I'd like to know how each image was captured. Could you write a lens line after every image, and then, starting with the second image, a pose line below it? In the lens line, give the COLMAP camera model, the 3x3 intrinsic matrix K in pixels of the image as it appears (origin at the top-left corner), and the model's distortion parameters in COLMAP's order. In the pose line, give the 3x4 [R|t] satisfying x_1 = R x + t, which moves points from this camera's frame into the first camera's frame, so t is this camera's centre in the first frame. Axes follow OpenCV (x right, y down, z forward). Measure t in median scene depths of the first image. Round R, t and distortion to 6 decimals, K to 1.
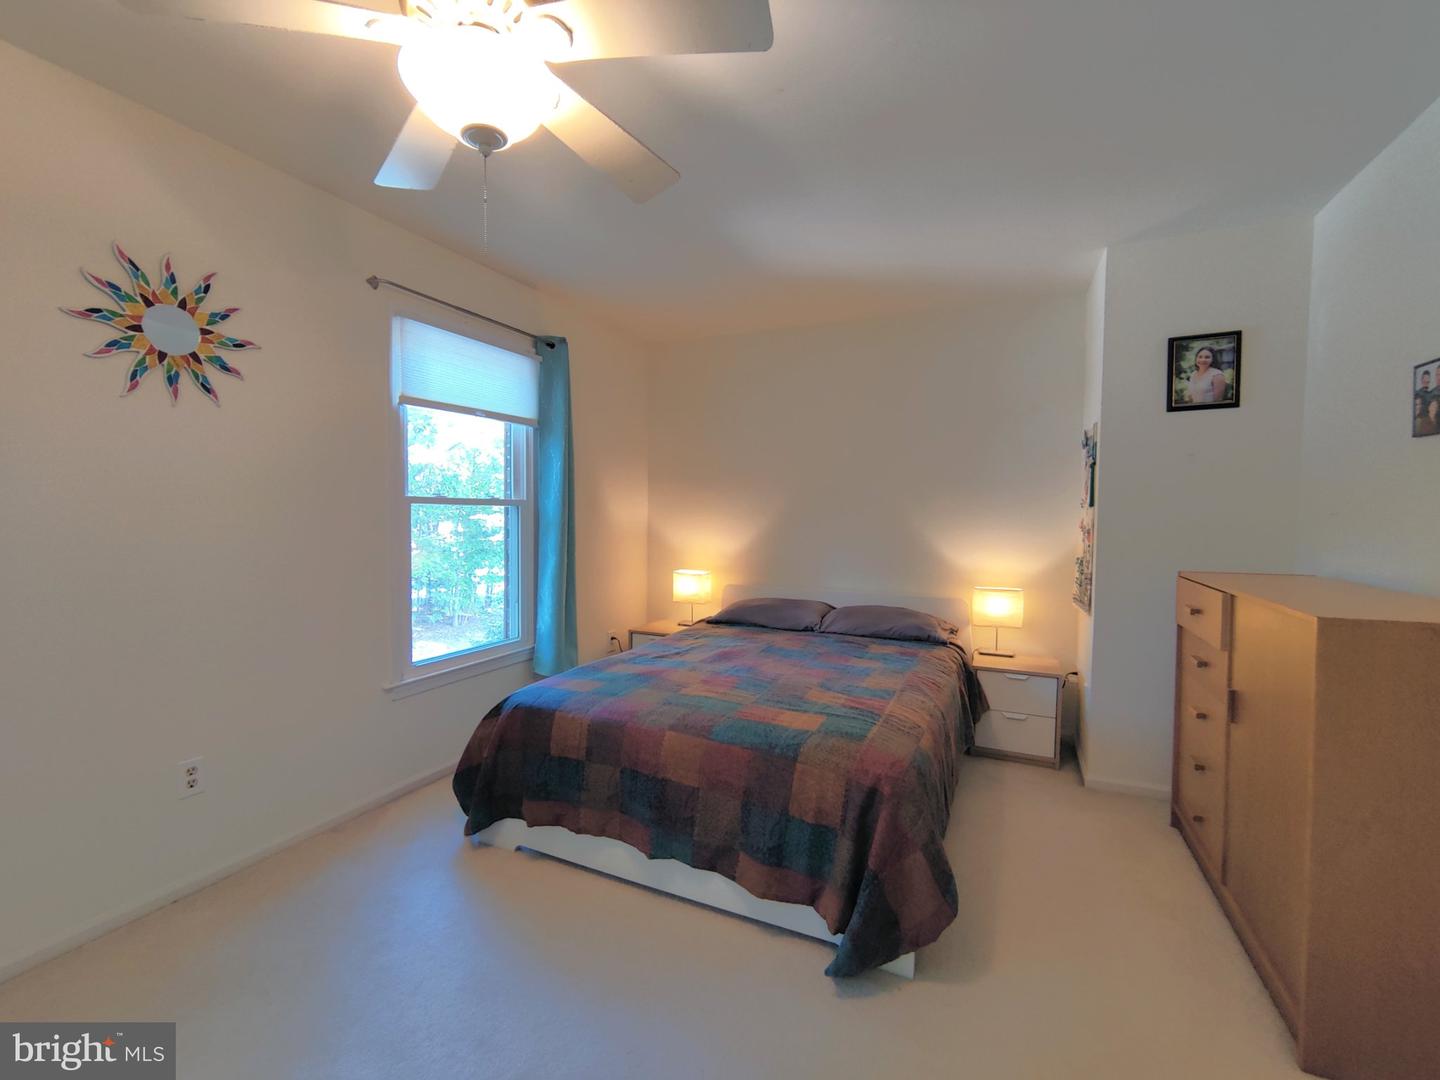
lens RADIAL K [[622.9, 0, 718.7], [0, 622.9, 537.1], [0, 0, 1]] dist [0.003376, -0.000184]
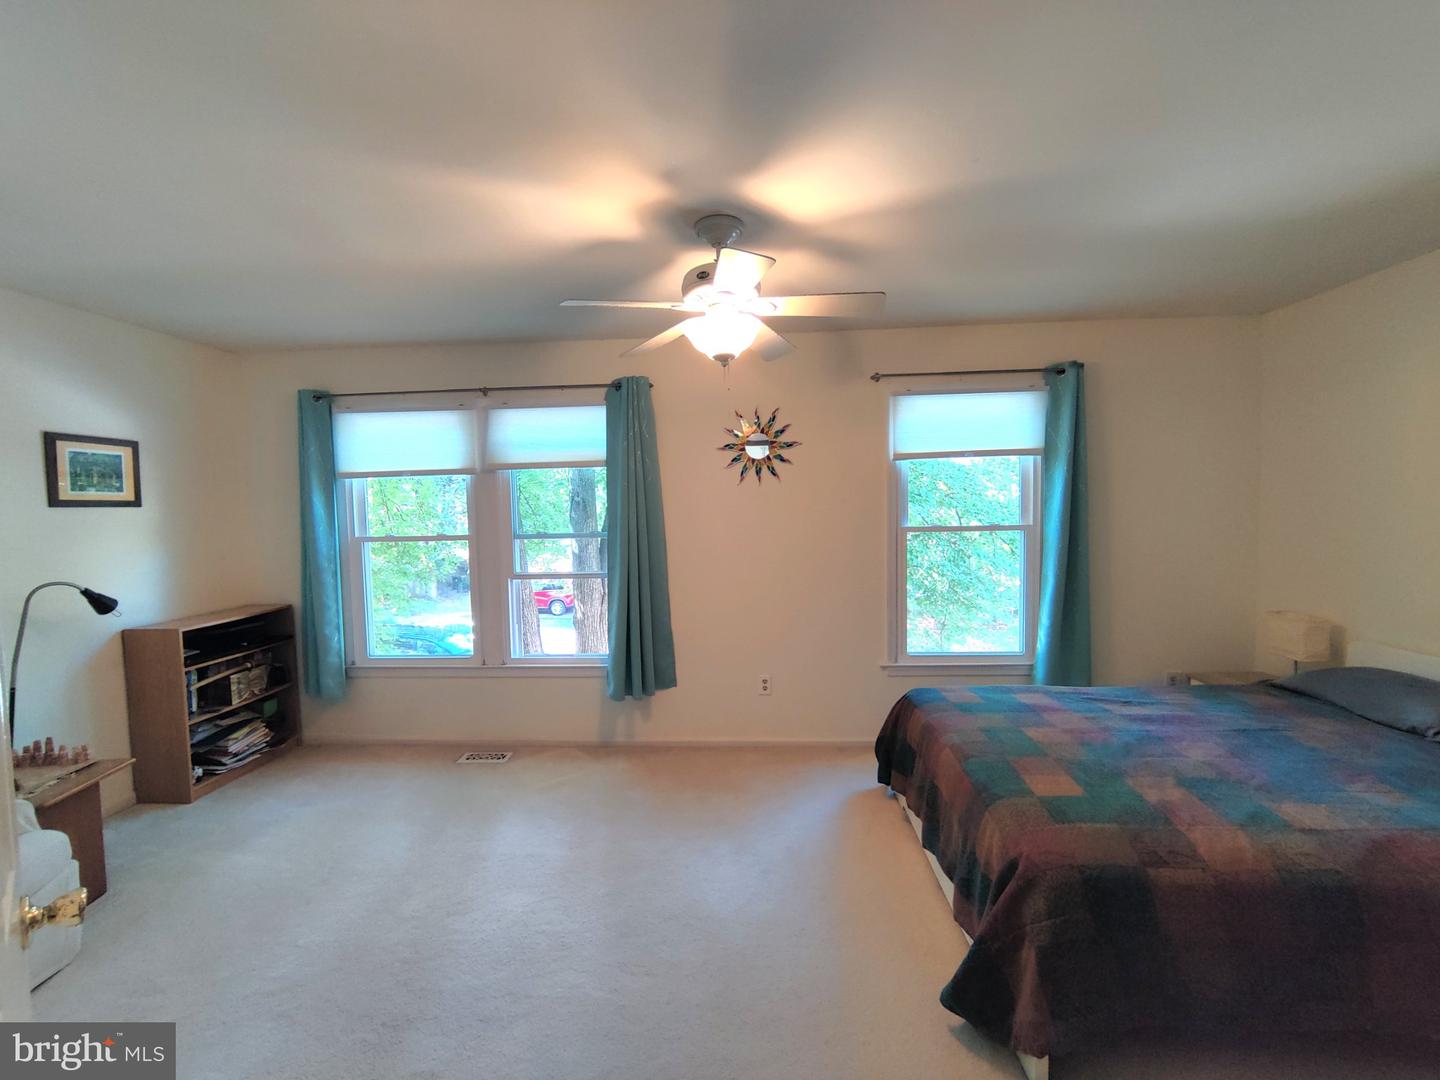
lens RADIAL K [[622.9, 0, 725.5], [0, 622.9, 540.3], [0, 0, 1]] dist [0.003376, -0.000184]
pose [[0.367868, 0.027819, -0.929462, 0.798060], [-0.015300, 0.999598, 0.023863, -0.084072], [0.929752, 0.005442, 0.368146, 0.203410]]
